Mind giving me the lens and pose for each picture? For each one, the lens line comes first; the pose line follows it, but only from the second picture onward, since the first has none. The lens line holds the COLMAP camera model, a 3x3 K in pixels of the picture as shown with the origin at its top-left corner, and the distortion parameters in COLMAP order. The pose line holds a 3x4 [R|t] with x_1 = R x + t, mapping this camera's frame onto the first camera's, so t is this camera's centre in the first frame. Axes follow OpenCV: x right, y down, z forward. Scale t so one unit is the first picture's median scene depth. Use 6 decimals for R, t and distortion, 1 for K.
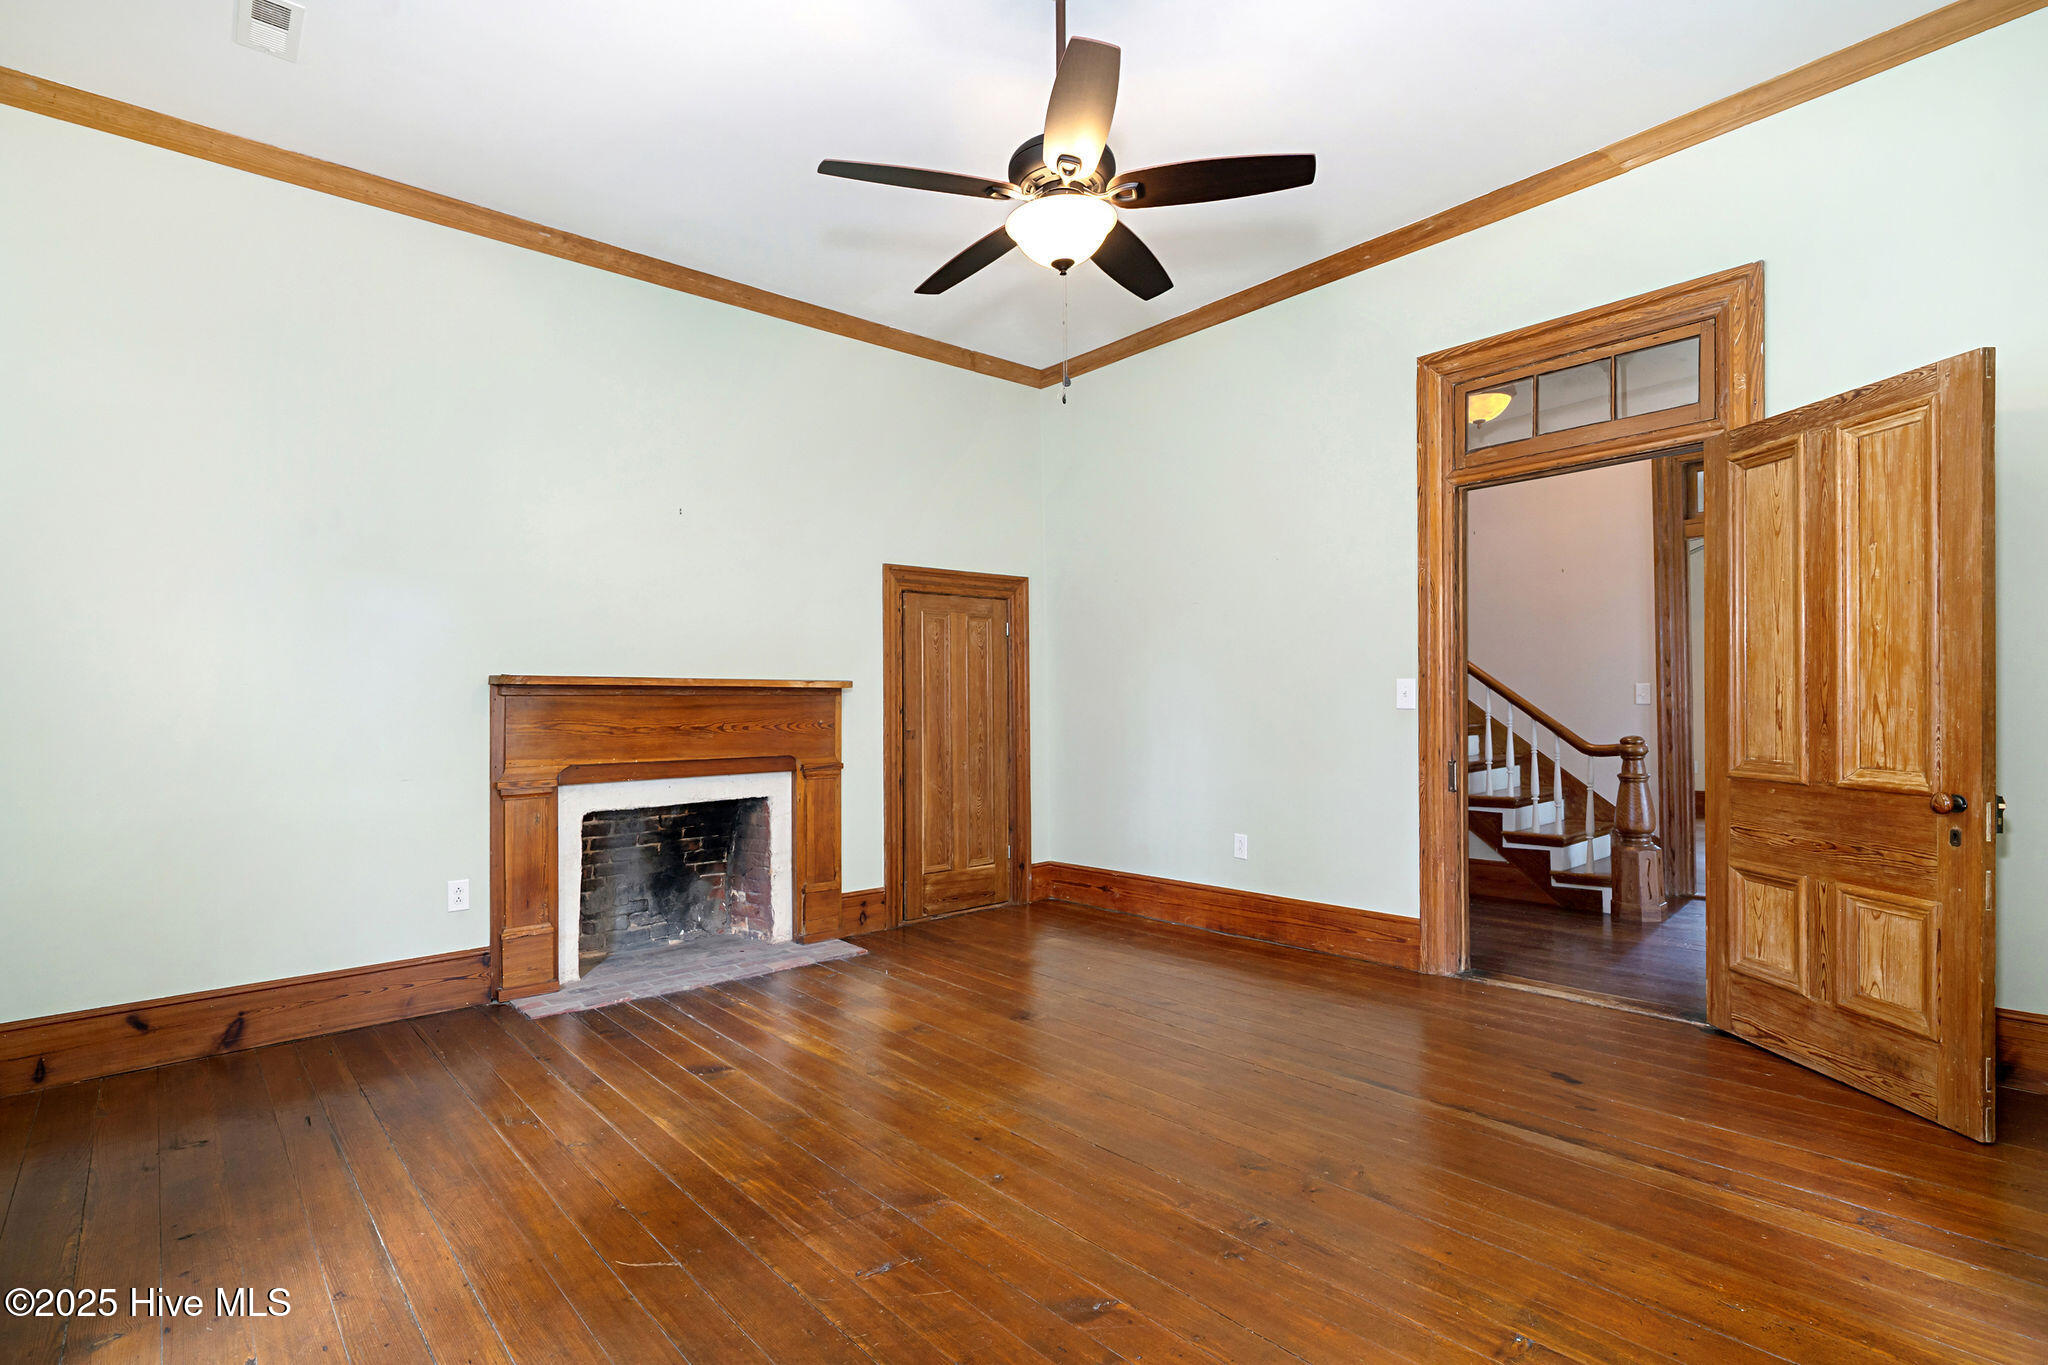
lens RADIAL K [[983.6, 0, 1013.0], [0, 983.6, 696.4], [0, 0, 1]] dist [0.003942, -0.000039]
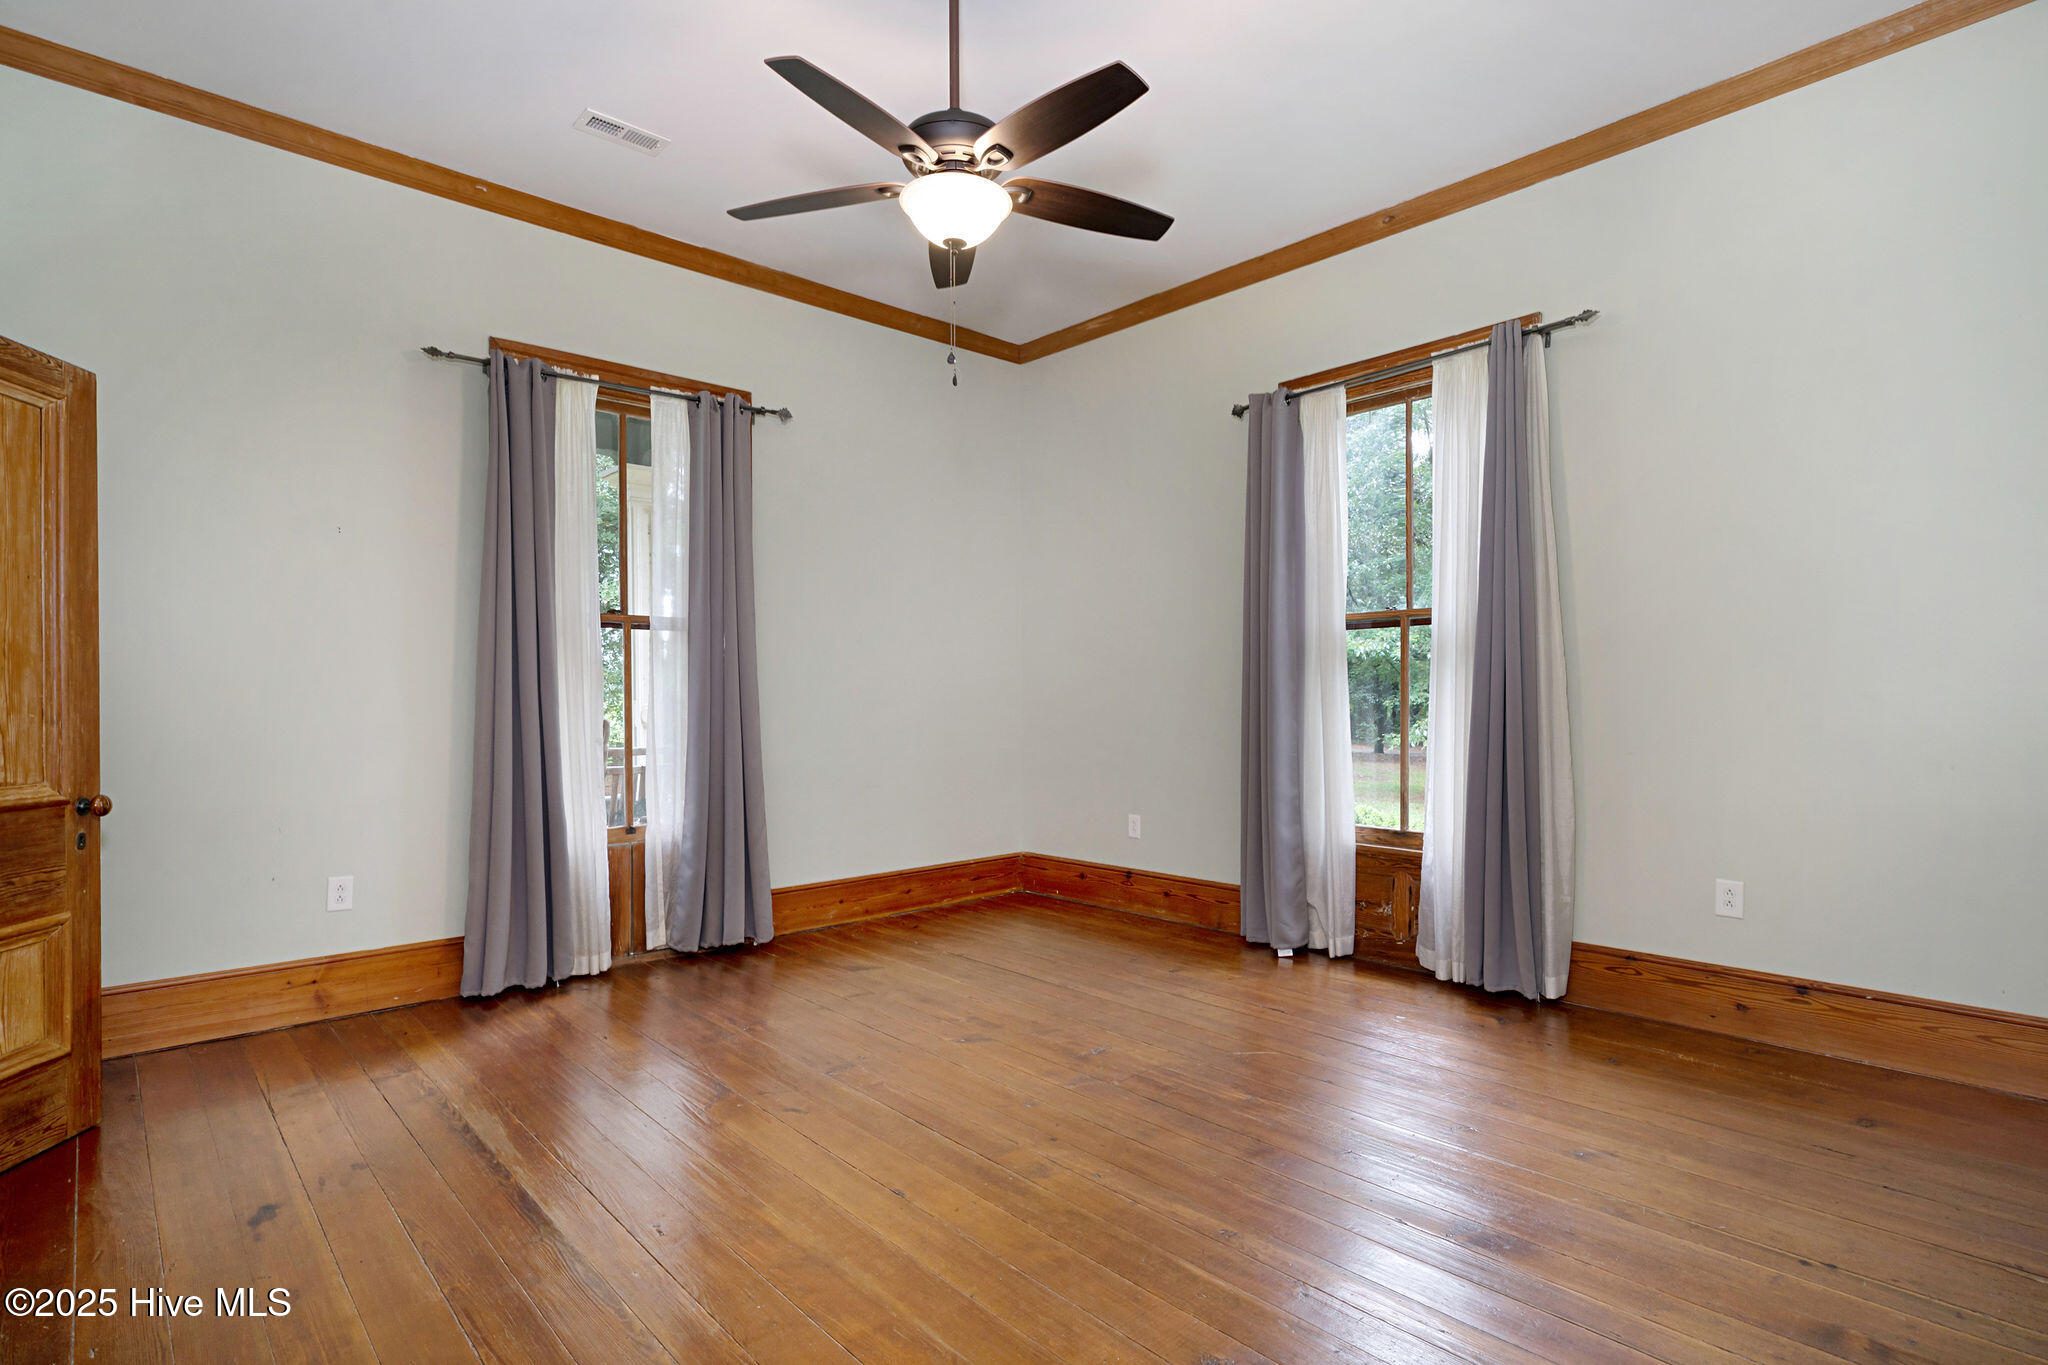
lens RADIAL K [[983.6, 0, 1010.5], [0, 983.6, 696.6], [0, 0, 1]] dist [0.003942, -0.000039]
pose [[-0.999725, 0.020663, -0.011048, 0.005668], [0.020752, 0.999753, -0.007999, 0.014456], [0.010880, -0.008226, -0.999907, 1.273680]]
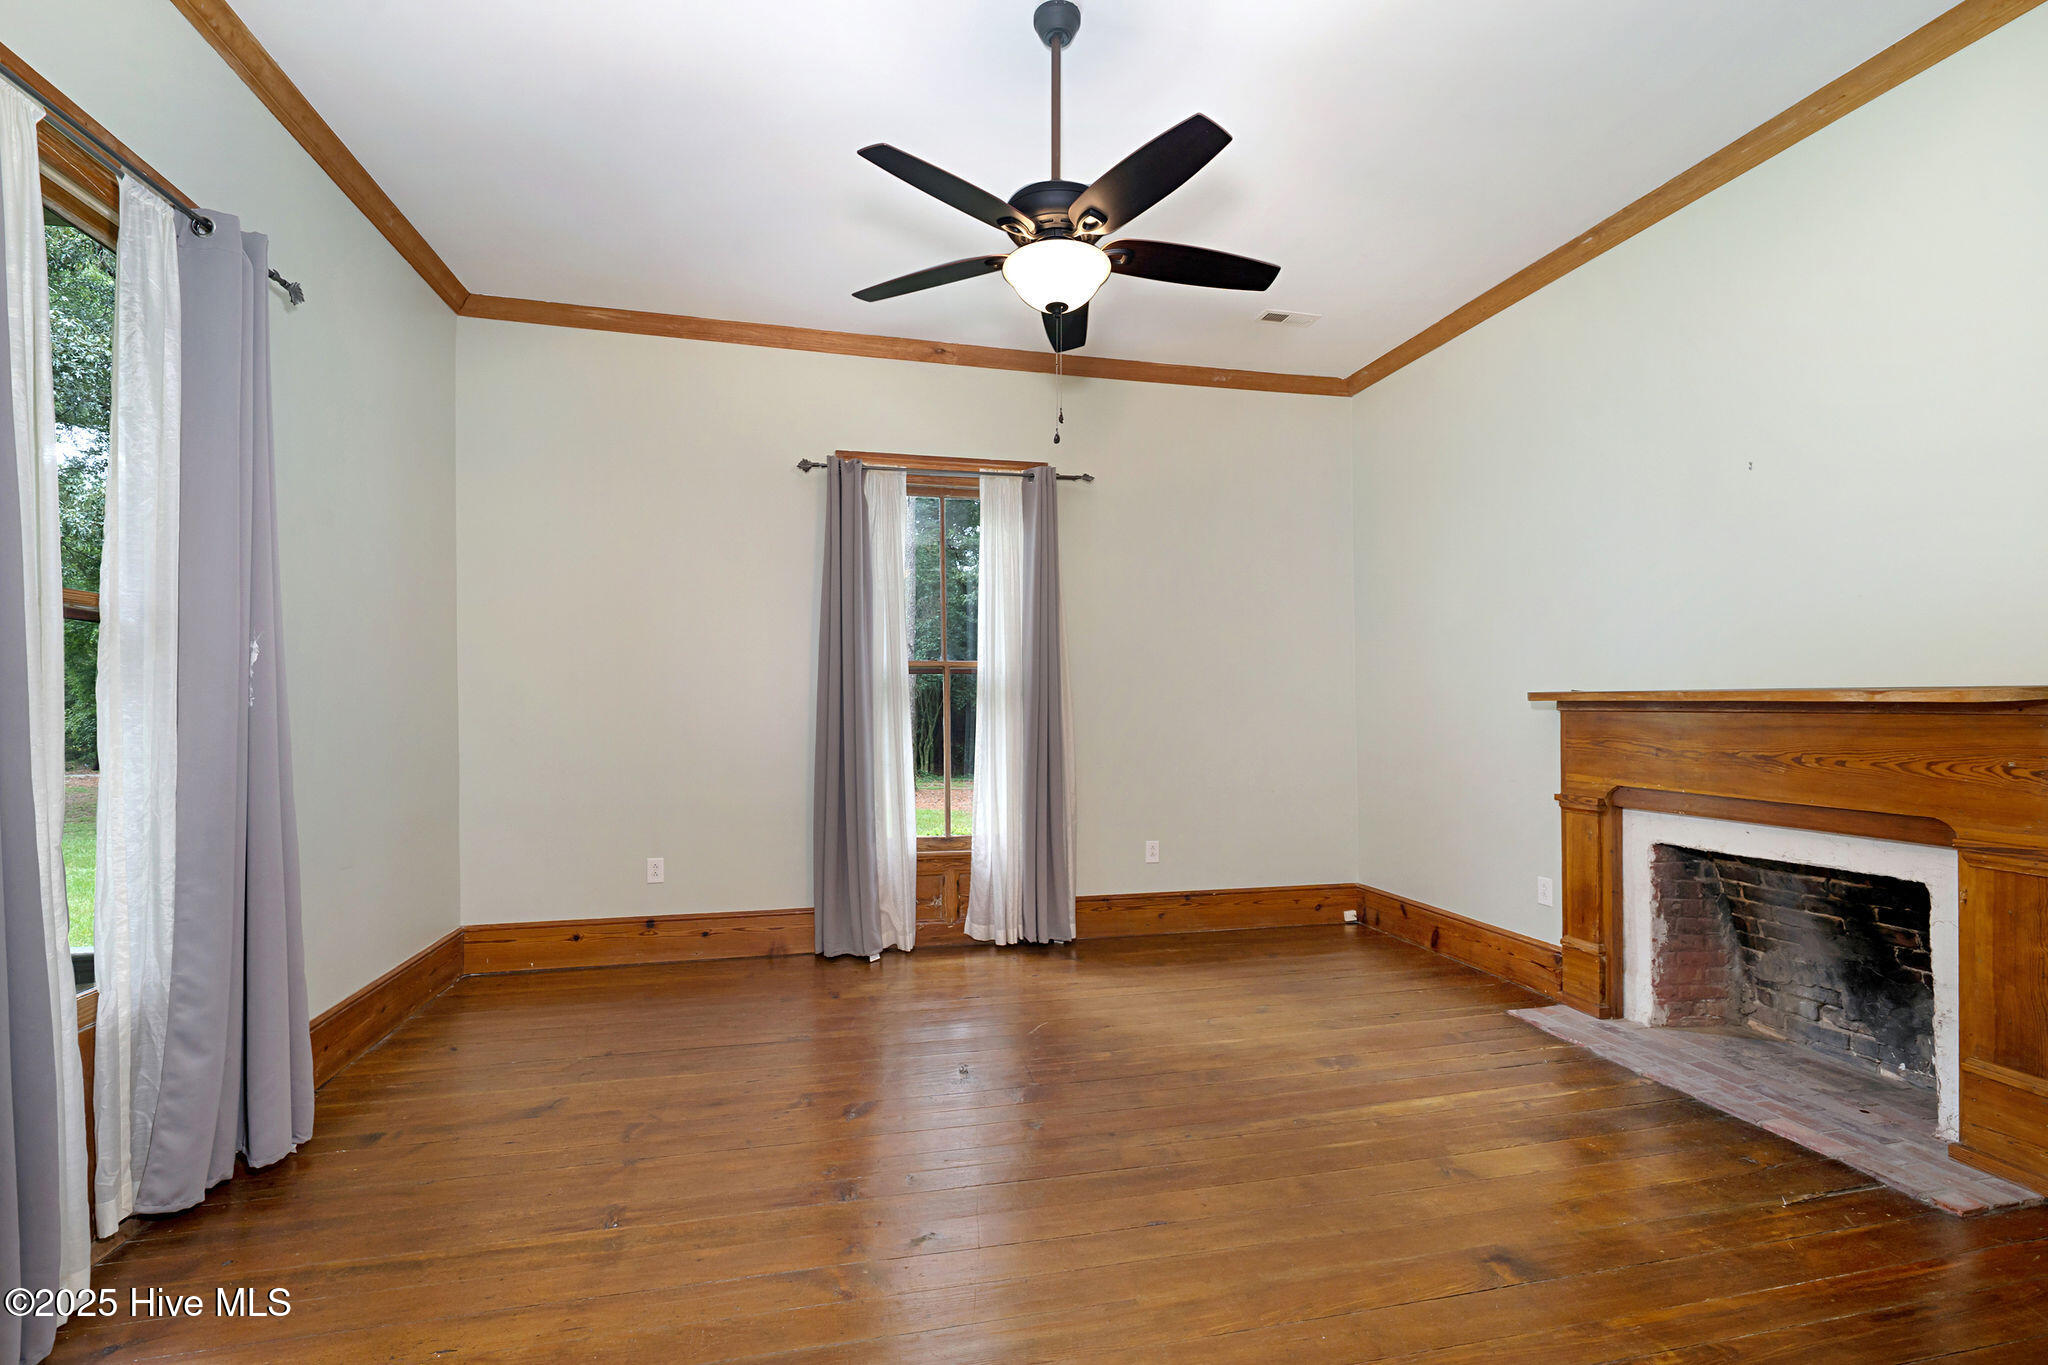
lens RADIAL K [[898.8, 0, 1008.2], [0, 898.8, 691.5], [0, 0, 1]] dist [0.001701, 0.000144]
pose [[-0.488201, -0.005415, -0.872714, 0.573685], [0.015389, 0.999772, -0.014812, -0.016687], [0.872596, -0.020661, -0.488006, 0.902433]]
